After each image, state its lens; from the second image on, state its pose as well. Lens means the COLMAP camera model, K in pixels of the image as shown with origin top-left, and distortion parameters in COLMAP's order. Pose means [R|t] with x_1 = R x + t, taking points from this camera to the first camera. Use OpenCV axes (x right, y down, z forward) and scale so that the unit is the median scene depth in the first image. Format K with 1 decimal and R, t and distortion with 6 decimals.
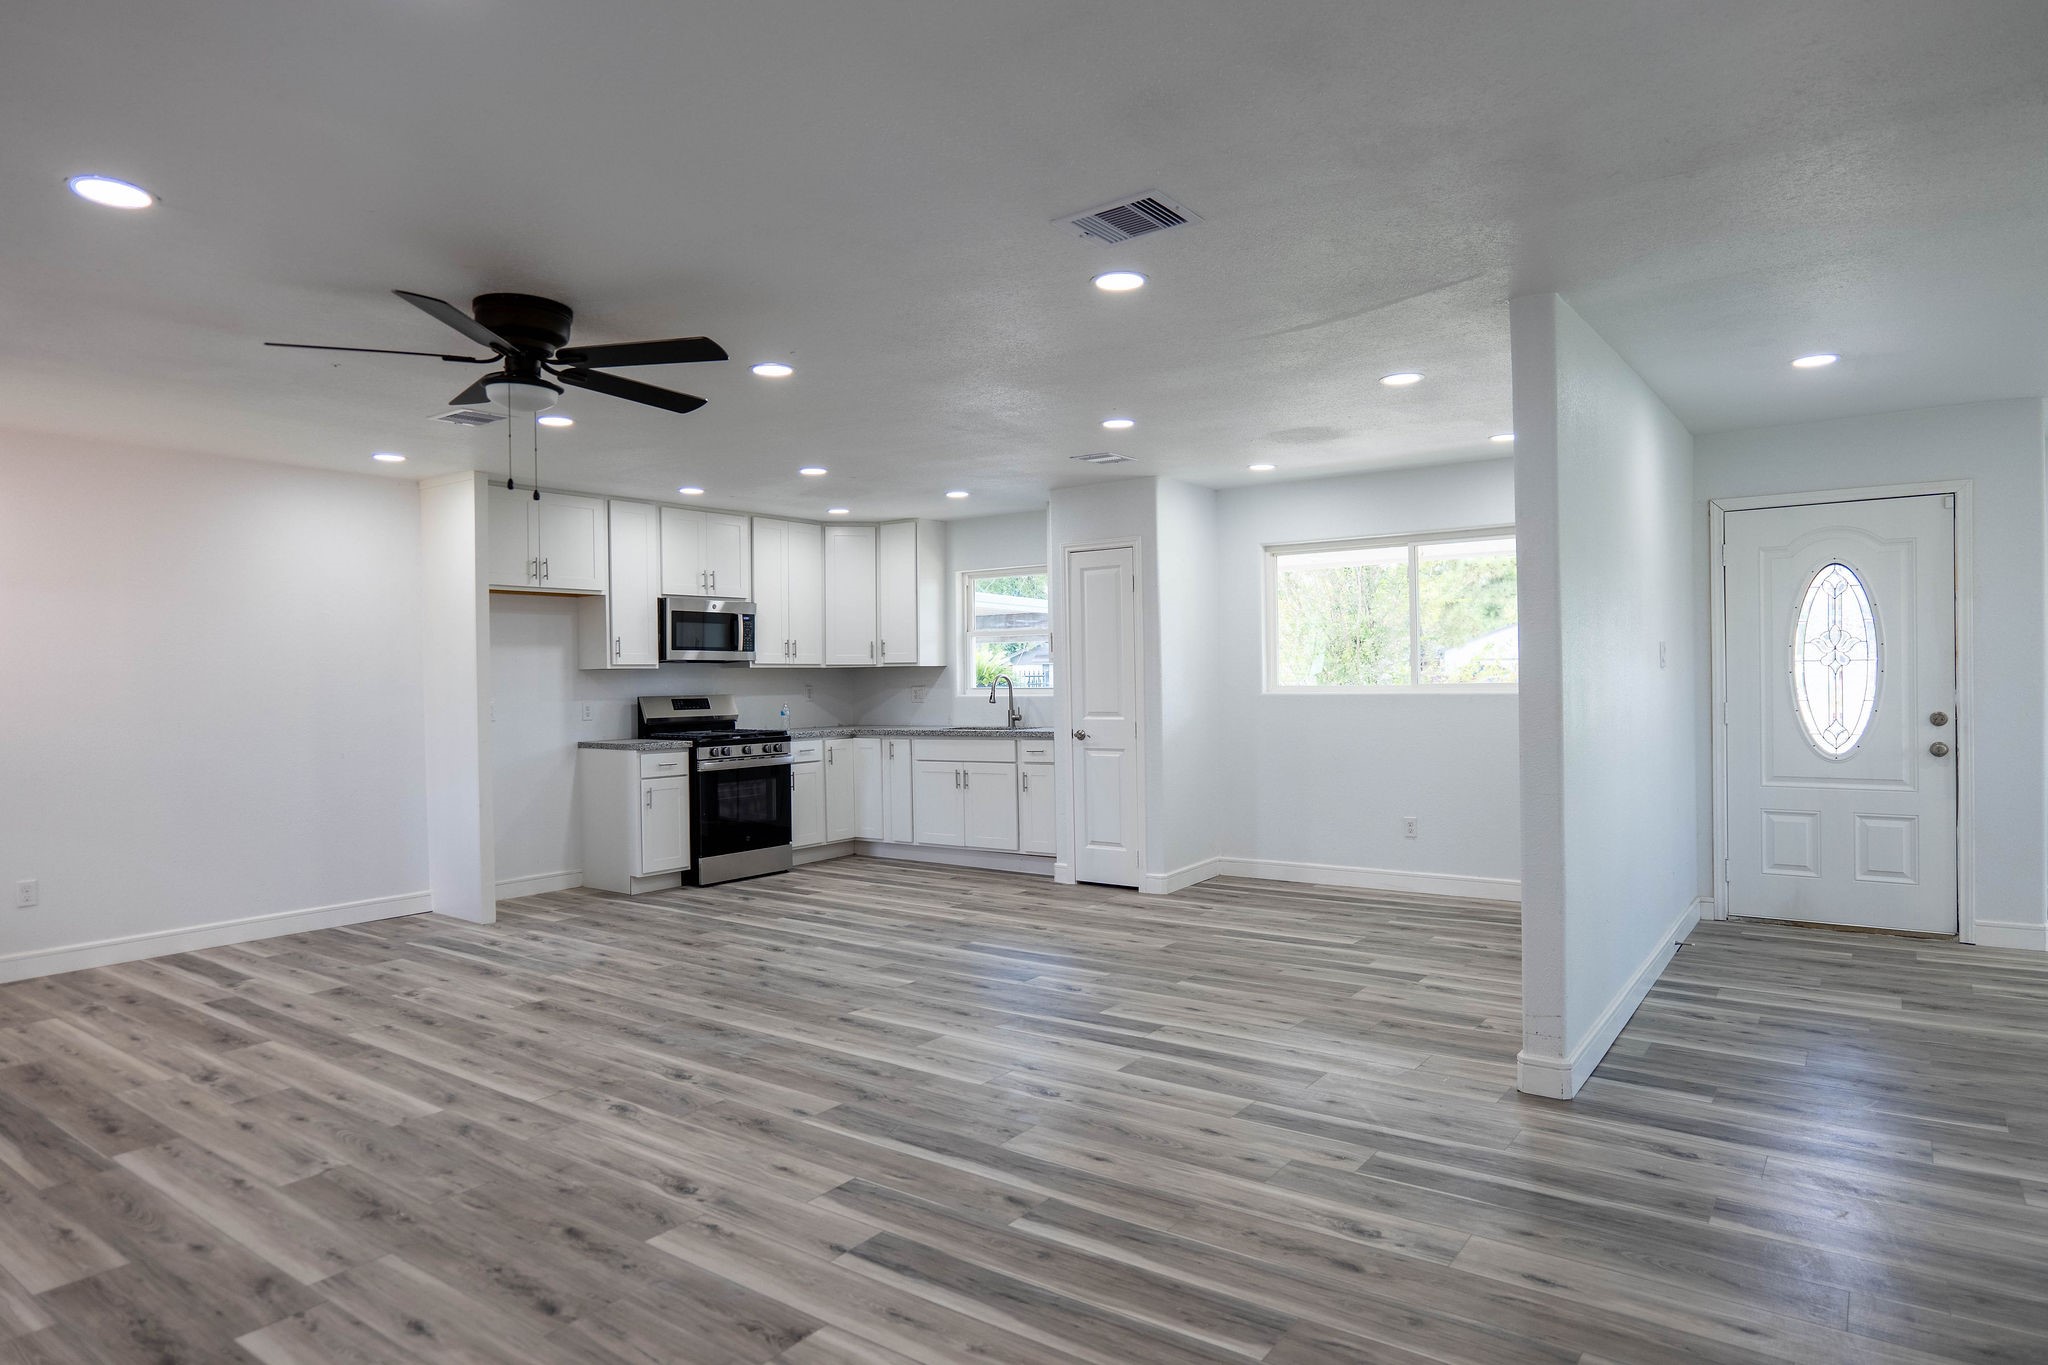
lens RADIAL K [[1198.2, 0, 1006.1], [0, 1198.2, 680.4], [0, 0, 1]] dist [-0.034145, 0.019257]
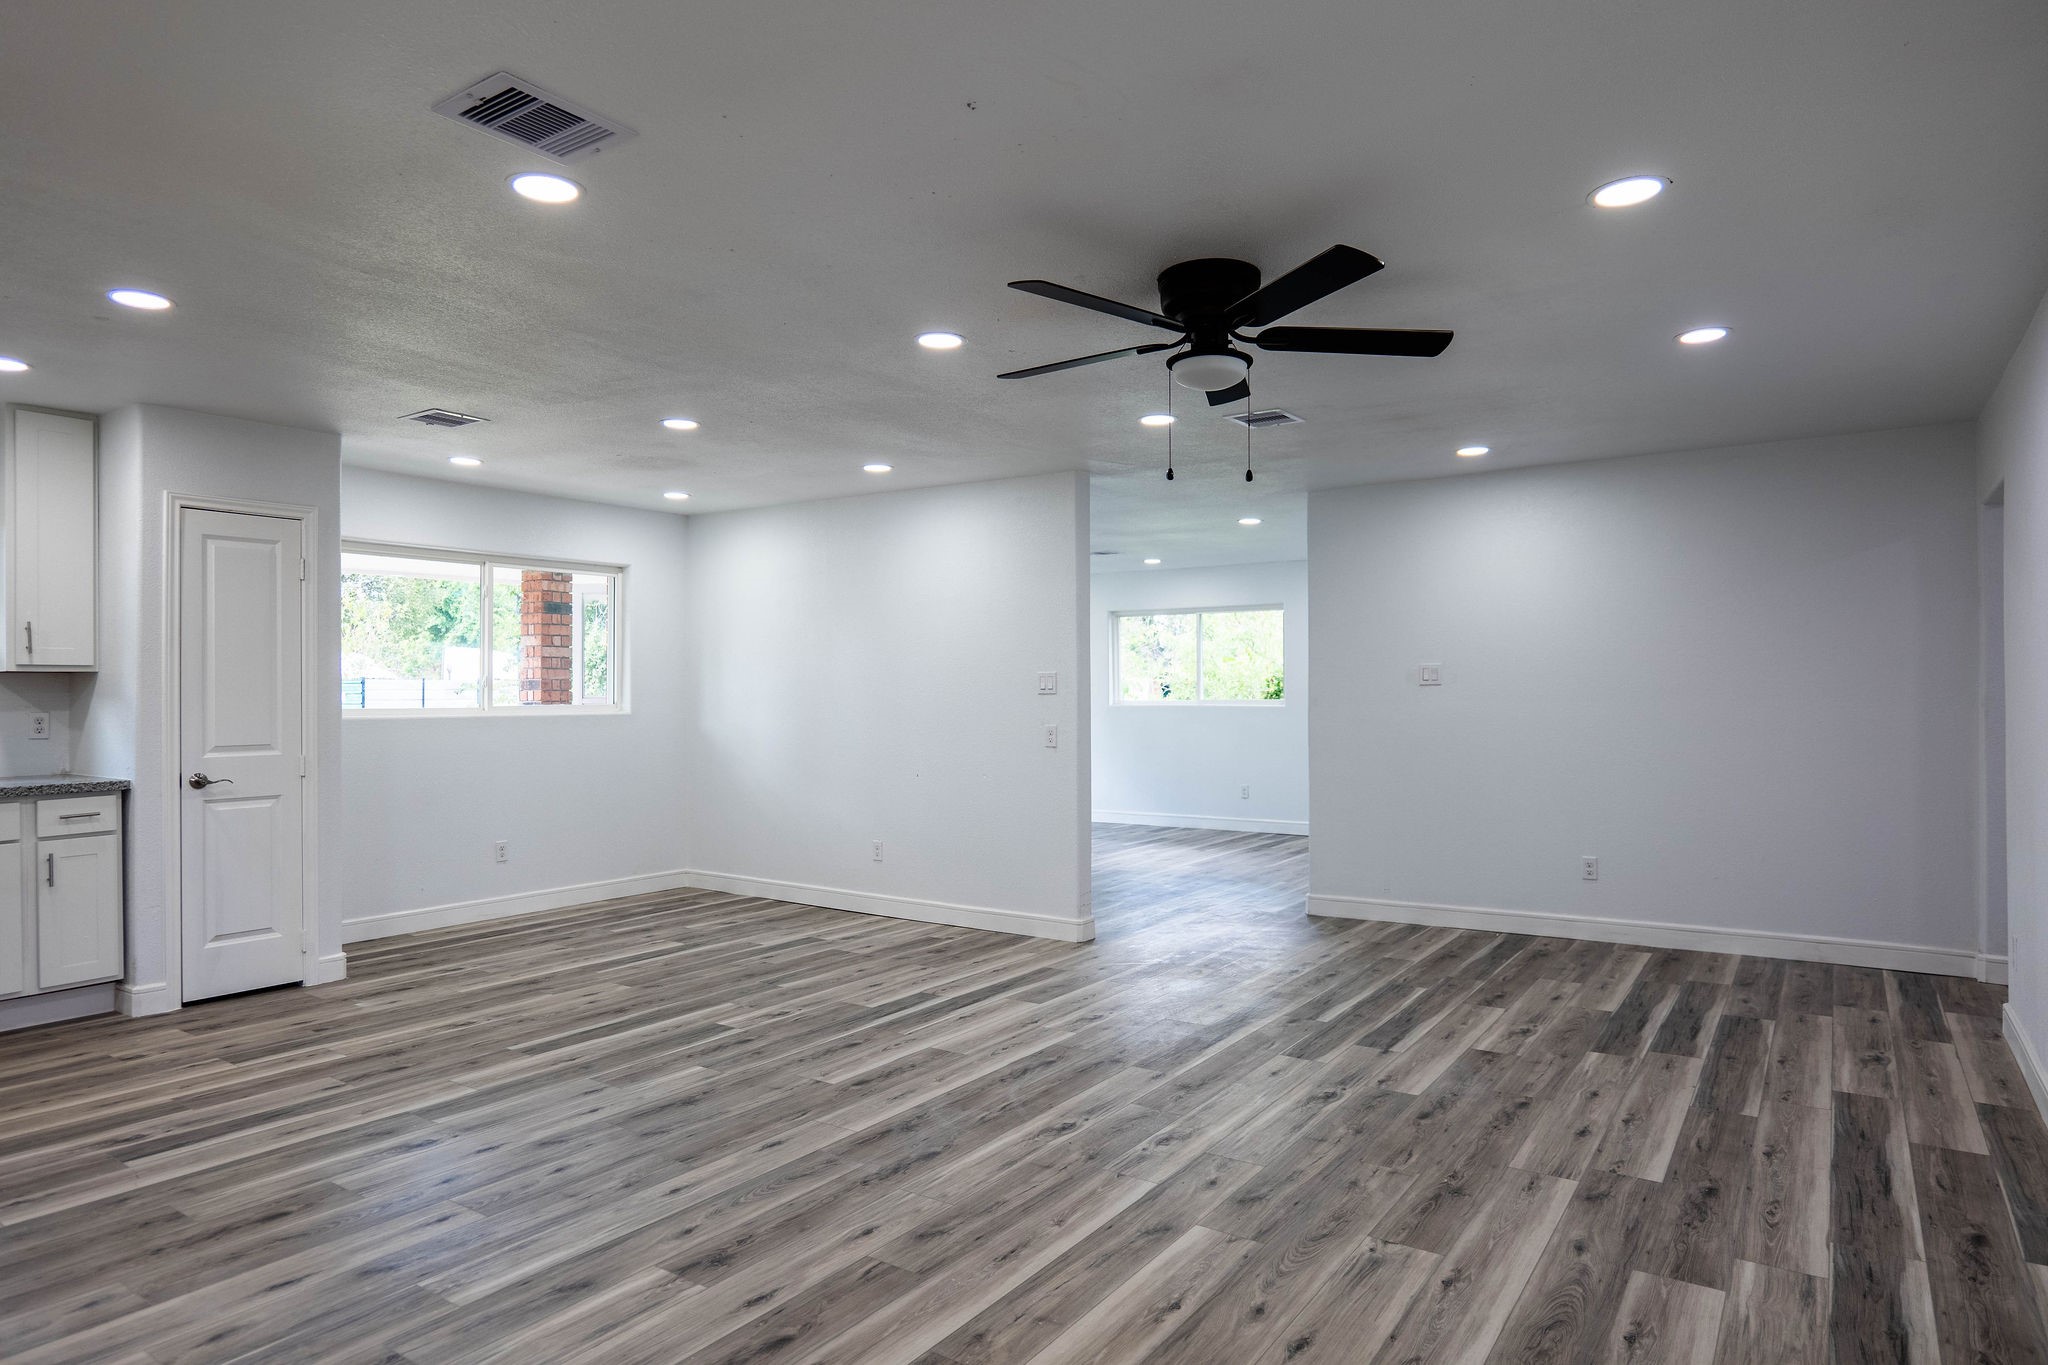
lens RADIAL K [[1198.2, 0, 1036.0], [0, 1198.2, 664.1], [0, 0, 1]] dist [-0.034145, 0.019257]
pose [[-0.043667, 0.037825, 0.998330, -0.950691], [0.007339, 0.999268, -0.037540, 0.011889], [-0.999019, 0.005687, -0.043913, 0.847900]]
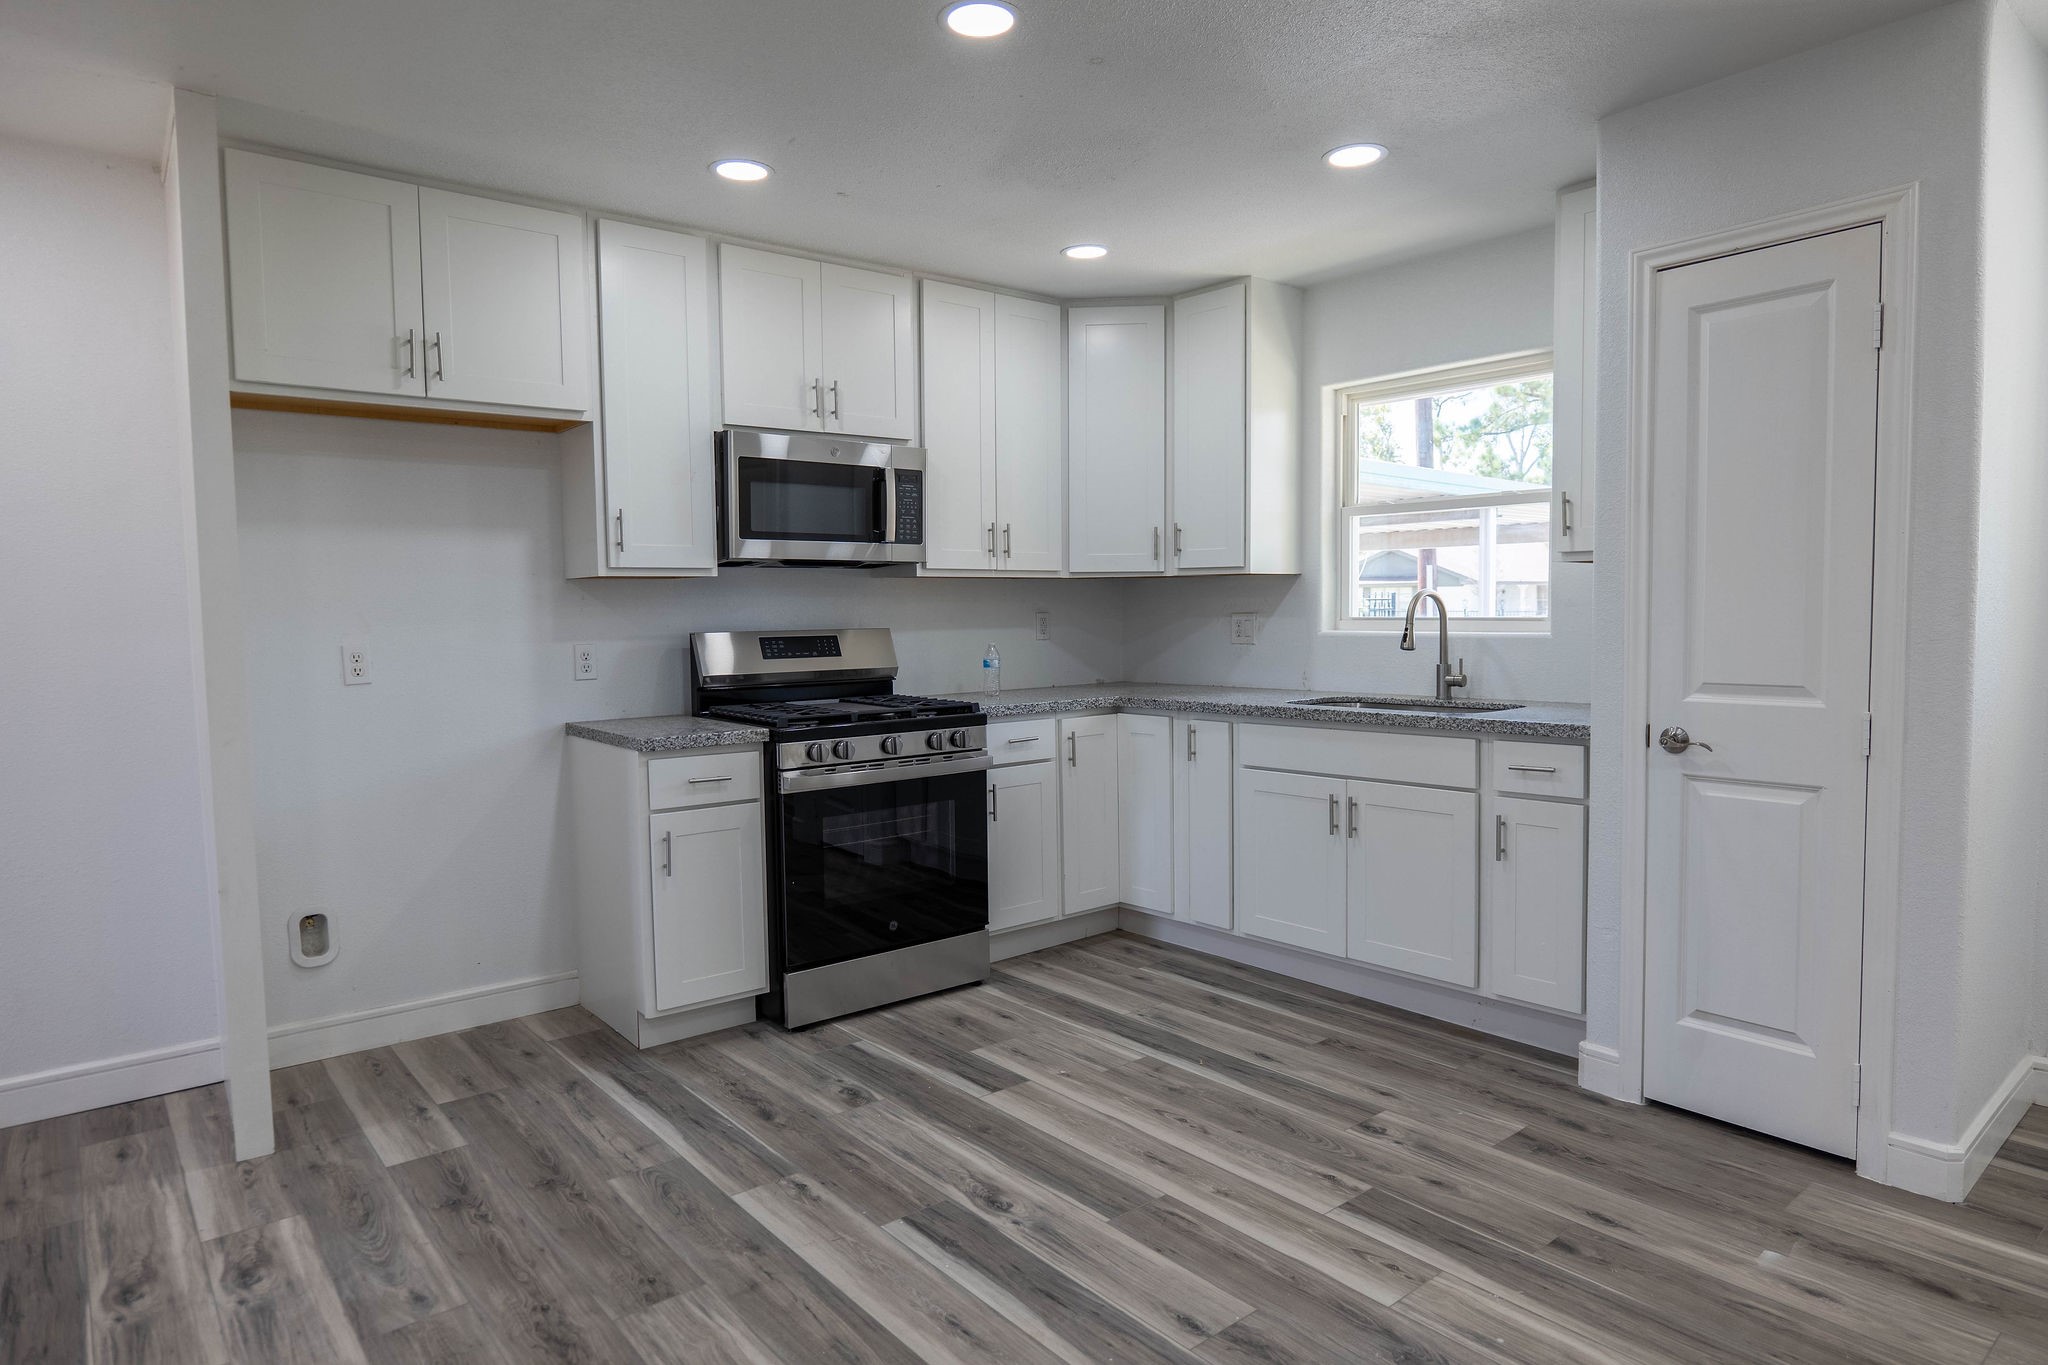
lens RADIAL K [[1198.2, 0, 1014.5], [0, 1198.2, 684.2], [0, 0, 1]] dist [-0.034145, 0.019257]
pose [[0.970710, 0.018061, -0.239573, -0.083792], [-0.001908, 0.997719, 0.067484, 0.001368], [0.240245, -0.065050, 0.968530, 0.867752]]
